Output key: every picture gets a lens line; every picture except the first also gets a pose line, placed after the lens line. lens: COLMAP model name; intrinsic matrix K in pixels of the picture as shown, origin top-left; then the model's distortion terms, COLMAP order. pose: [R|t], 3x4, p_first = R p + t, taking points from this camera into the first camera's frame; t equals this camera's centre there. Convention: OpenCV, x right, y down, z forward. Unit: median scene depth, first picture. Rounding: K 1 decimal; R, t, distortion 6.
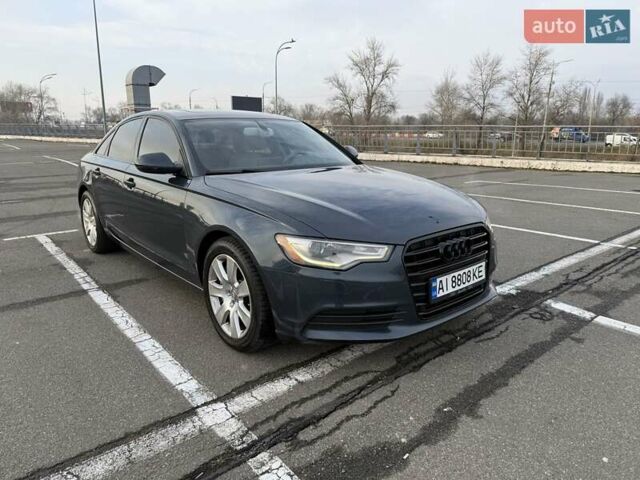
lens RADIAL K [[447.0, 0, 320.0], [0, 447.0, 240.0], [0, 0, 1]] dist [0.069141, -0.097562]
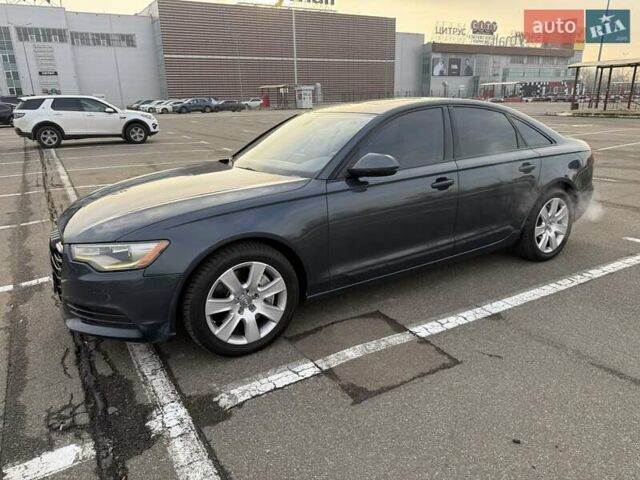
lens RADIAL K [[452.6, 0, 318.5], [0, 452.6, 238.1], [0, 0, 1]] dist [0.029787, -0.043408]
pose [[-0.156097, 0.284076, -0.946010, 1.196245], [-0.209402, 0.926462, 0.312759, -0.454191], [0.965290, 0.246917, -0.085132, 1.625899]]
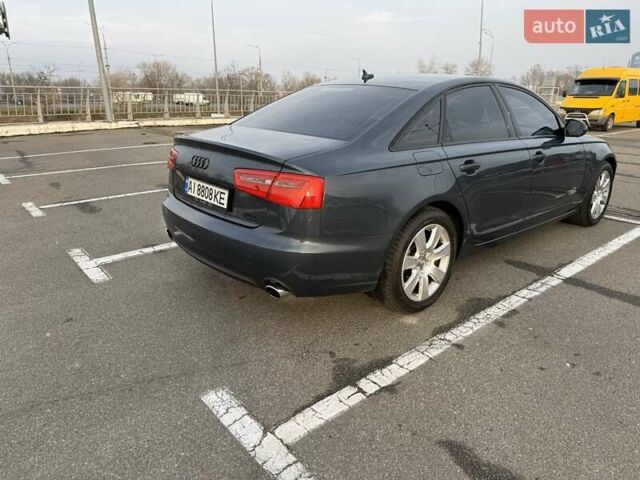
lens RADIAL K [[452.6, 0, 318.5], [0, 452.6, 238.1], [0, 0, 1]] dist [0.029787, -0.043408]
pose [[-0.019740, -0.304658, 0.952257, -1.897530], [0.226444, 0.926330, 0.301057, -0.493487], [-0.973824, 0.221576, 0.050702, 1.989966]]
